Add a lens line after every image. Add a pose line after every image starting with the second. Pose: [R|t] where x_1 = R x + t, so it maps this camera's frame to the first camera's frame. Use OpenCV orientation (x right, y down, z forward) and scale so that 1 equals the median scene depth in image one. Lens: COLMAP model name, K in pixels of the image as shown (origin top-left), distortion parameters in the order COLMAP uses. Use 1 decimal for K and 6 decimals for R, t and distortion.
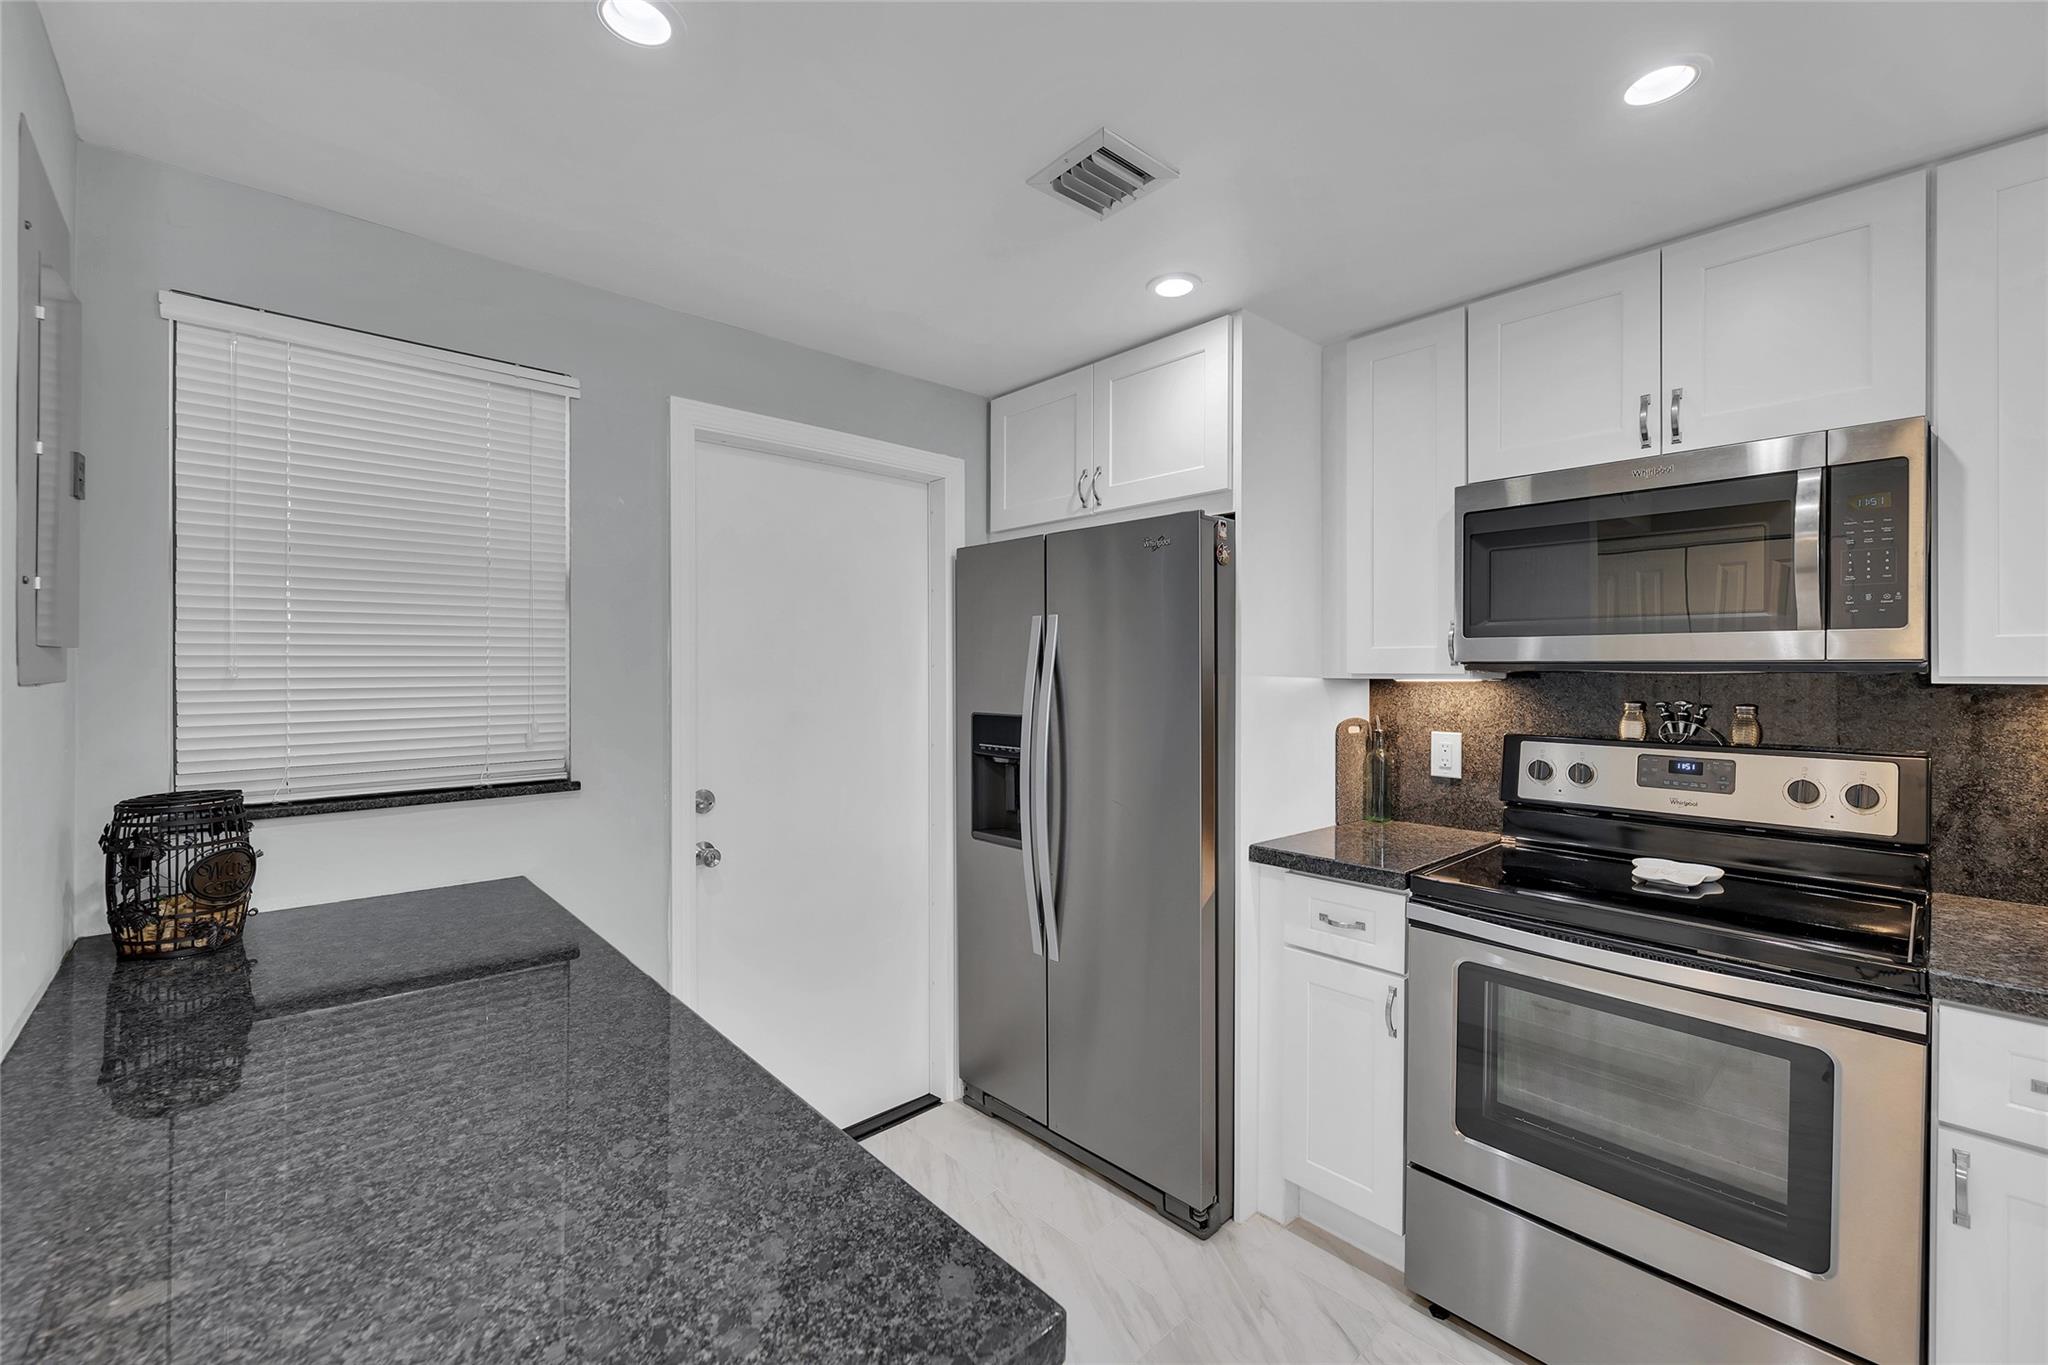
lens RADIAL K [[839.8, 0, 1021.4], [0, 839.8, 672.9], [0, 0, 1]] dist [-0.001389, 0.000457]
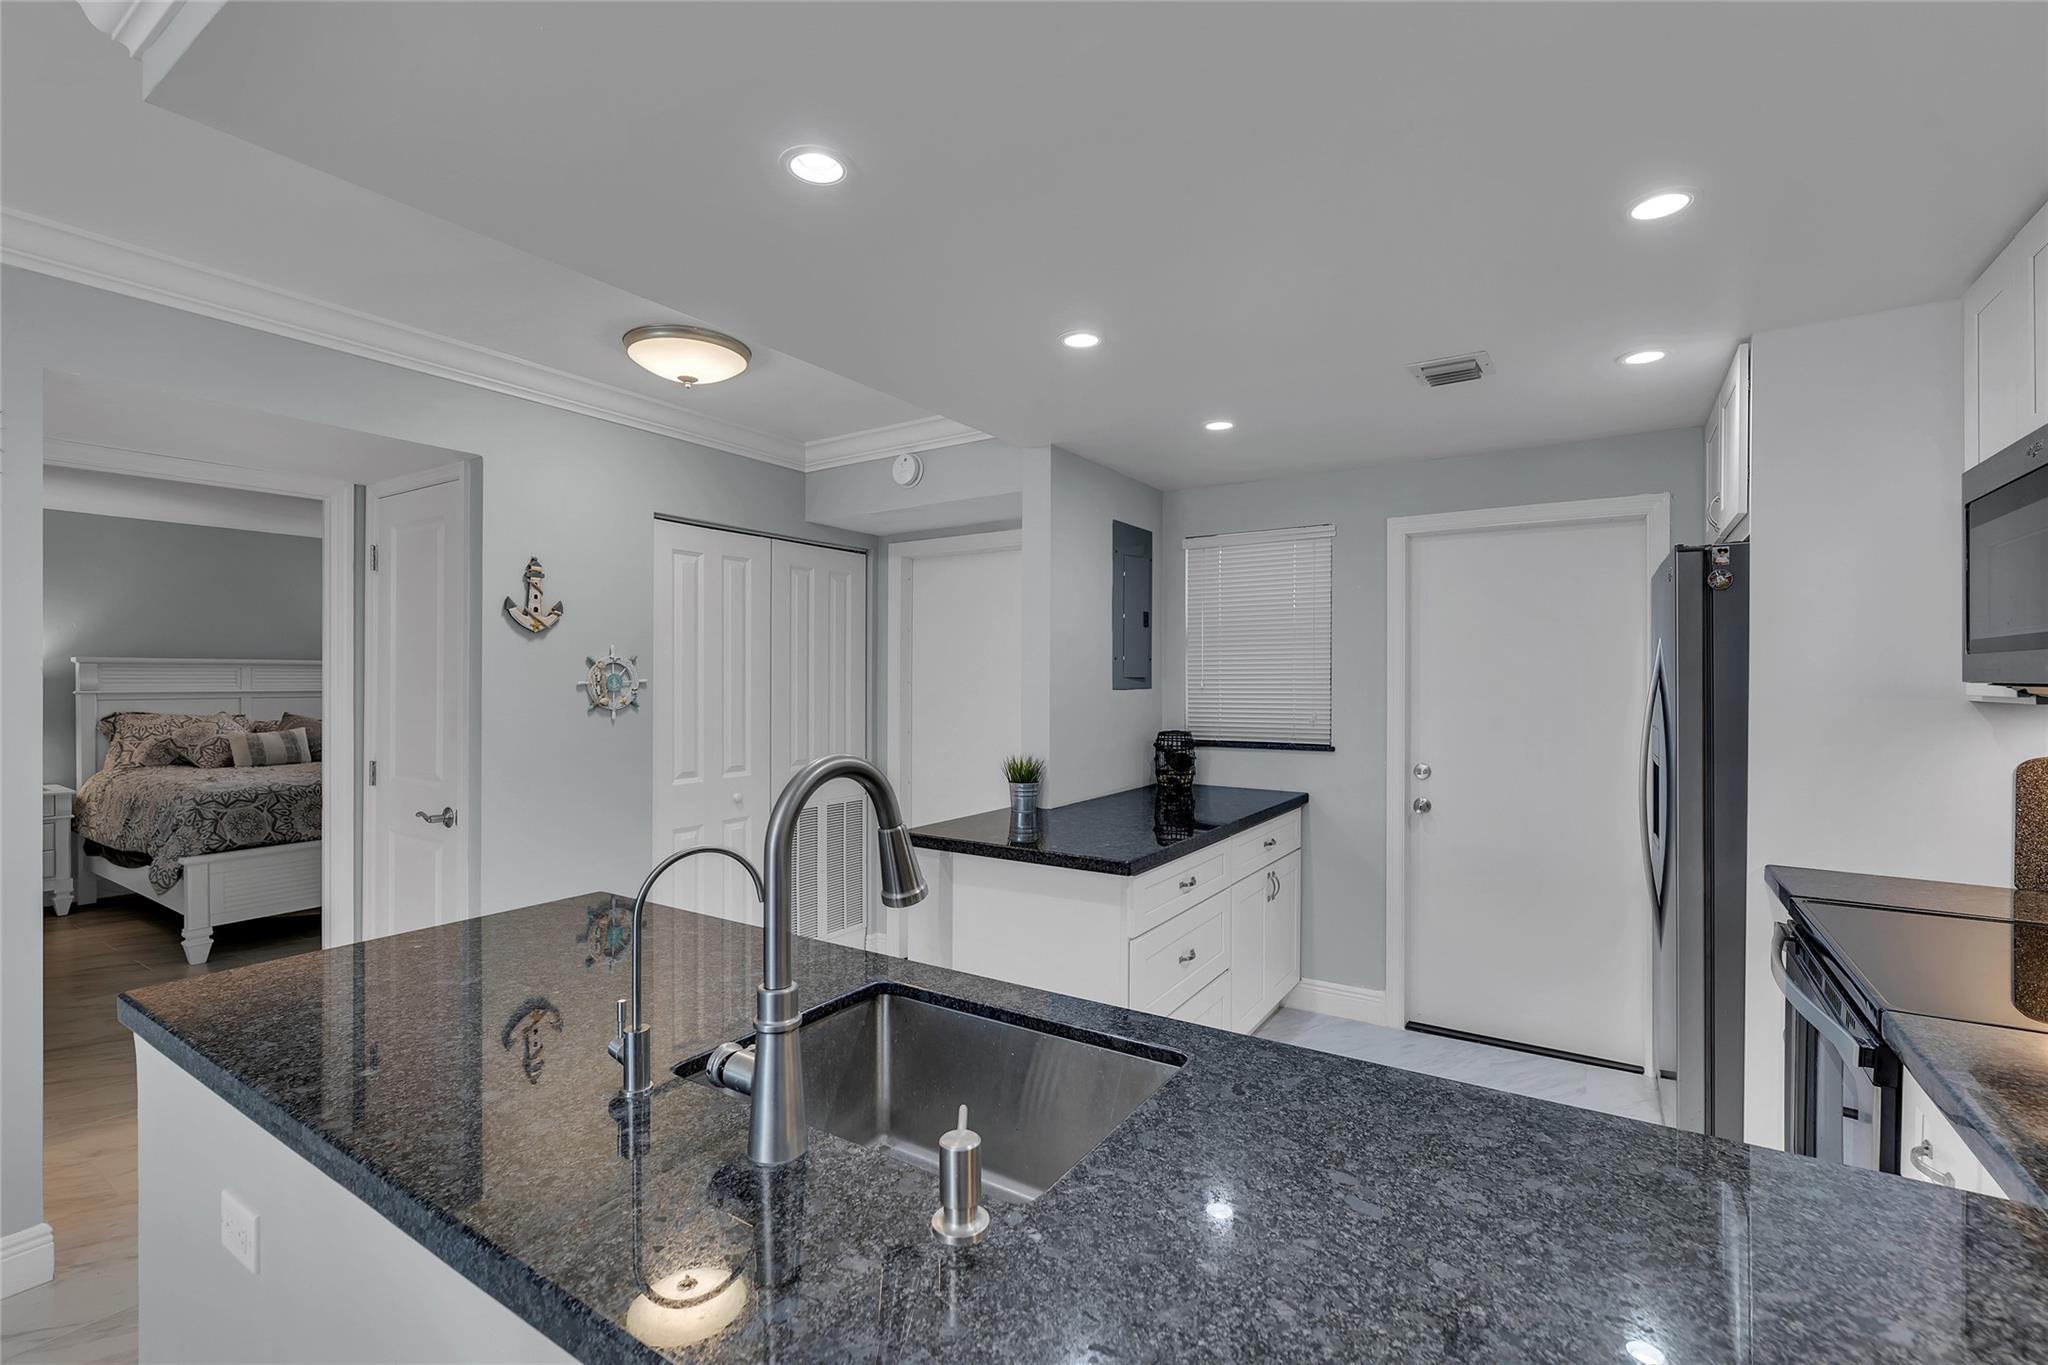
lens RADIAL K [[895.5, 0, 1015.0], [0, 895.5, 682.3], [0, 0, 1]] dist [-0.002054, -0.001031]
pose [[0.243152, 0.002845, -0.969984, 1.175850], [-0.005723, 0.999983, 0.001499, -0.009797], [0.969971, 0.005186, 0.243164, -0.134821]]
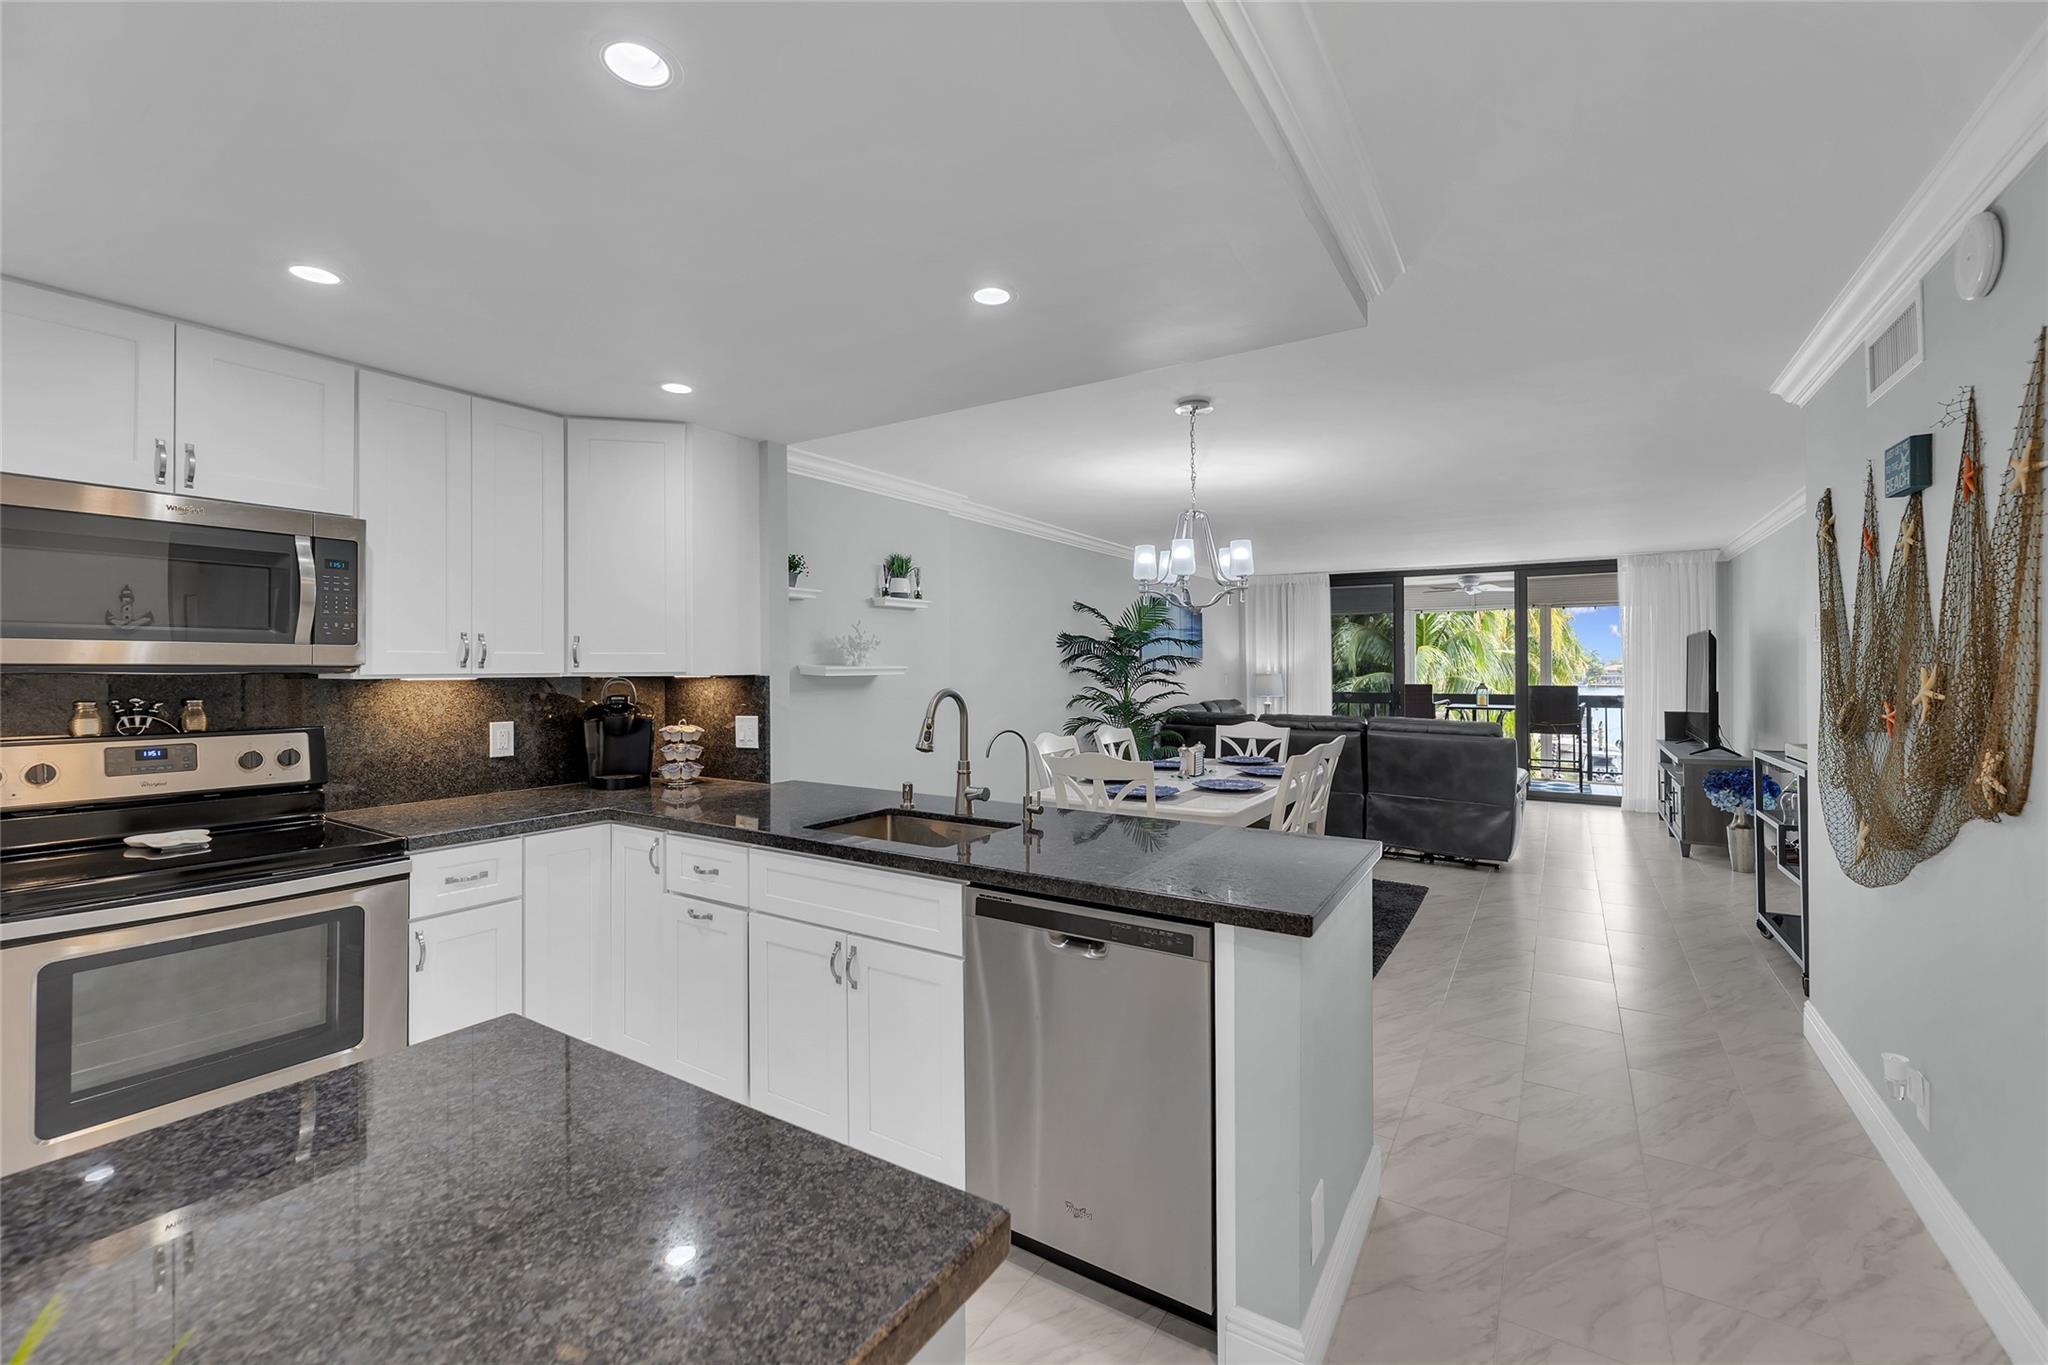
lens RADIAL K [[839.8, 0, 1019.9], [0, 839.8, 663.0], [0, 0, 1]] dist [-0.001389, 0.000457]
pose [[-0.247174, 0.006435, 0.968950, -0.638501], [0.006944, 0.999964, -0.004870, -0.001029], [-0.968946, 0.005525, -0.247210, 0.108237]]
